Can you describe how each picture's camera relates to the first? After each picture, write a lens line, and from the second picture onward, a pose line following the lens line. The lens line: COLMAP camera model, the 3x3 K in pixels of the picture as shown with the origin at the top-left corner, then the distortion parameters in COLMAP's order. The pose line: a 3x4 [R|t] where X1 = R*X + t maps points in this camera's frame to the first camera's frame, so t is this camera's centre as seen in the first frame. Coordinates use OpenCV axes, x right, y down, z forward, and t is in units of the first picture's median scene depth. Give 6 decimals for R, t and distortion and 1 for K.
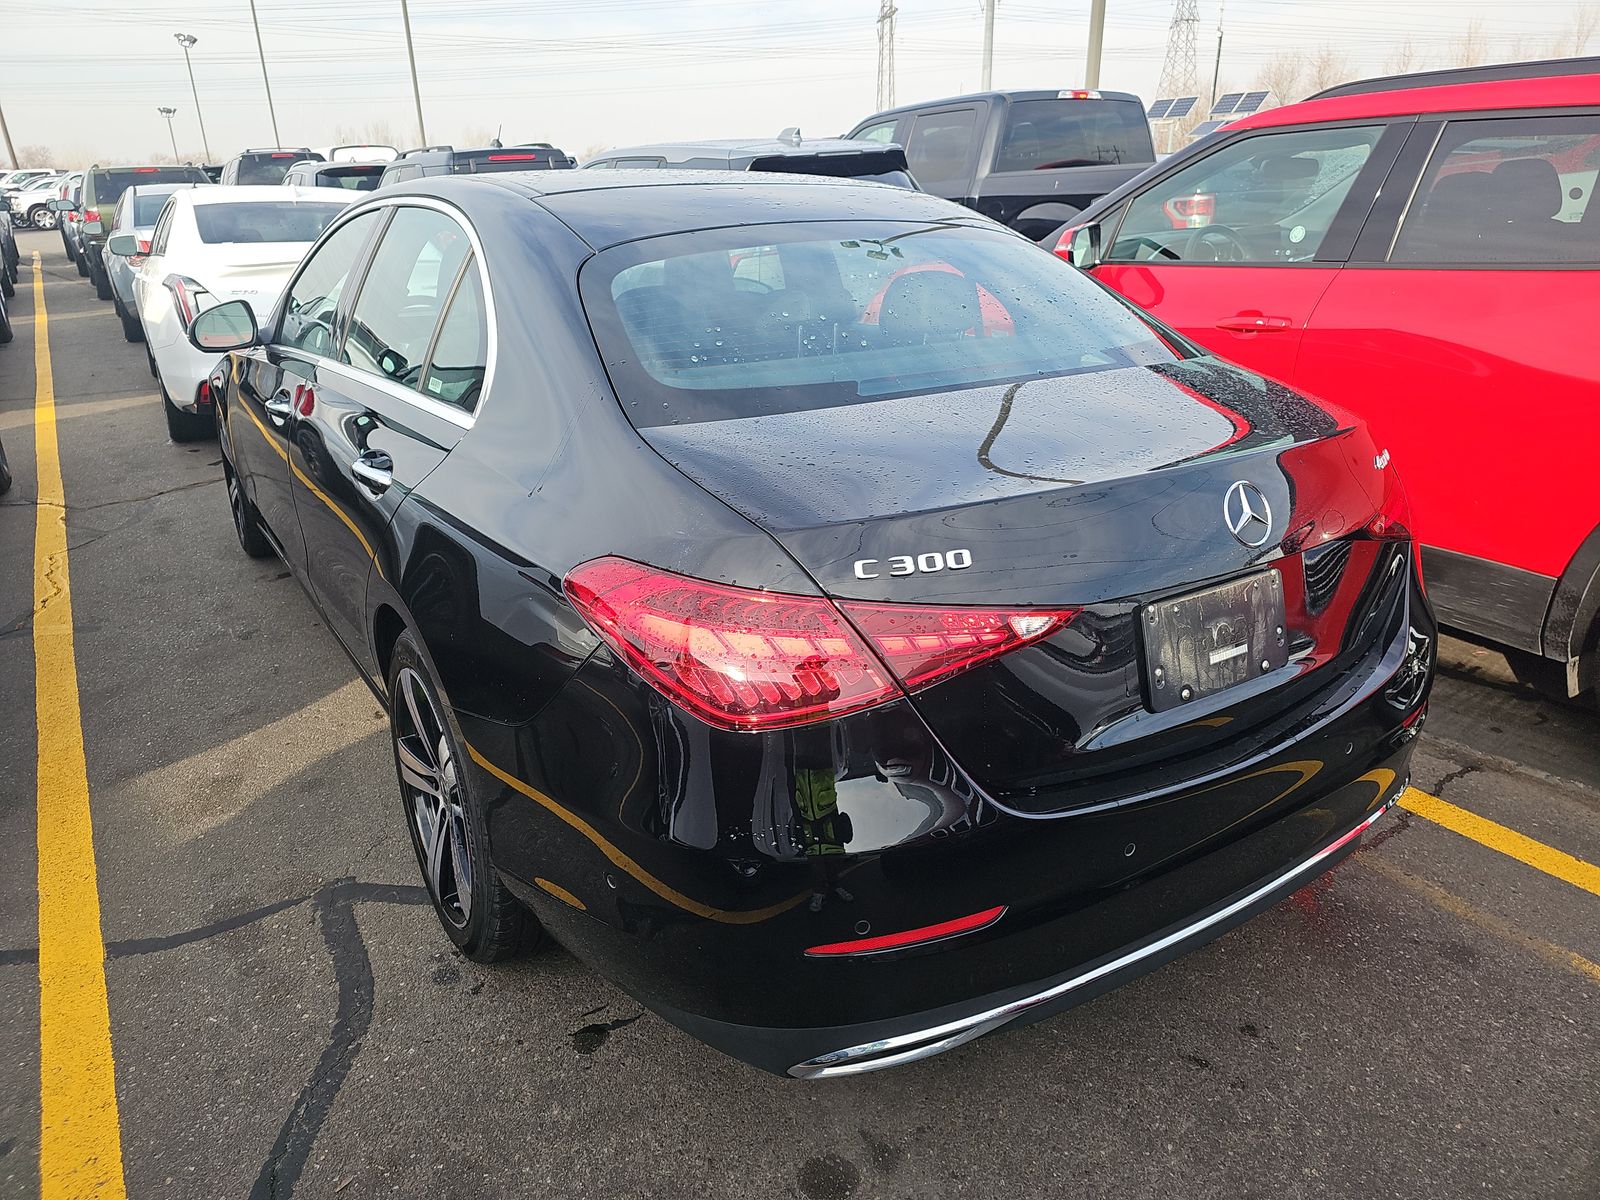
lens RADIAL K [[1093.4, 0, 800.0], [0, 1093.4, 600.0], [0, 0, 1]] dist [0.008345, 0.004731]
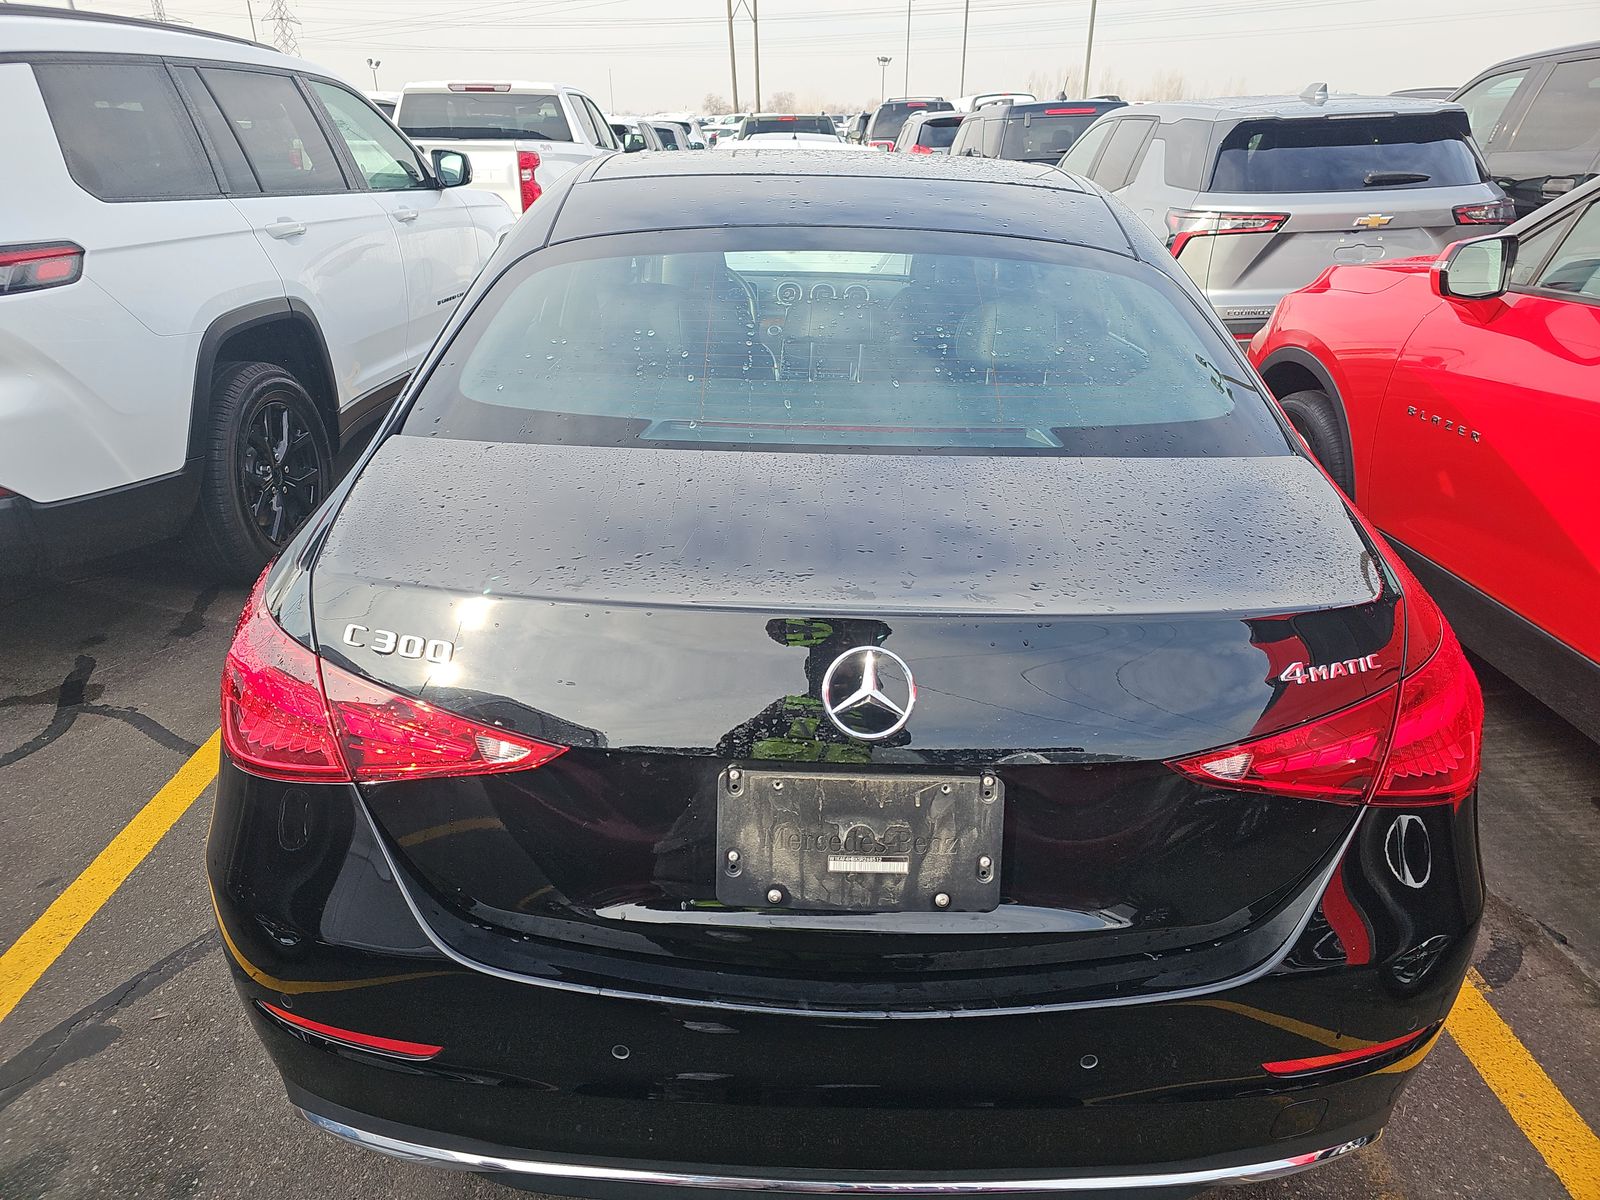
lens RADIAL K [[1109.4, 0, 800.0], [0, 1109.4, 600.0], [0, 0, 1]] dist [0.010243, -0.000049]
pose [[0.825506, 0.235800, -0.512775, 0.682482], [-0.215167, 0.971412, 0.100311, -0.187595], [0.521769, 0.027525, 0.852642, 0.323776]]
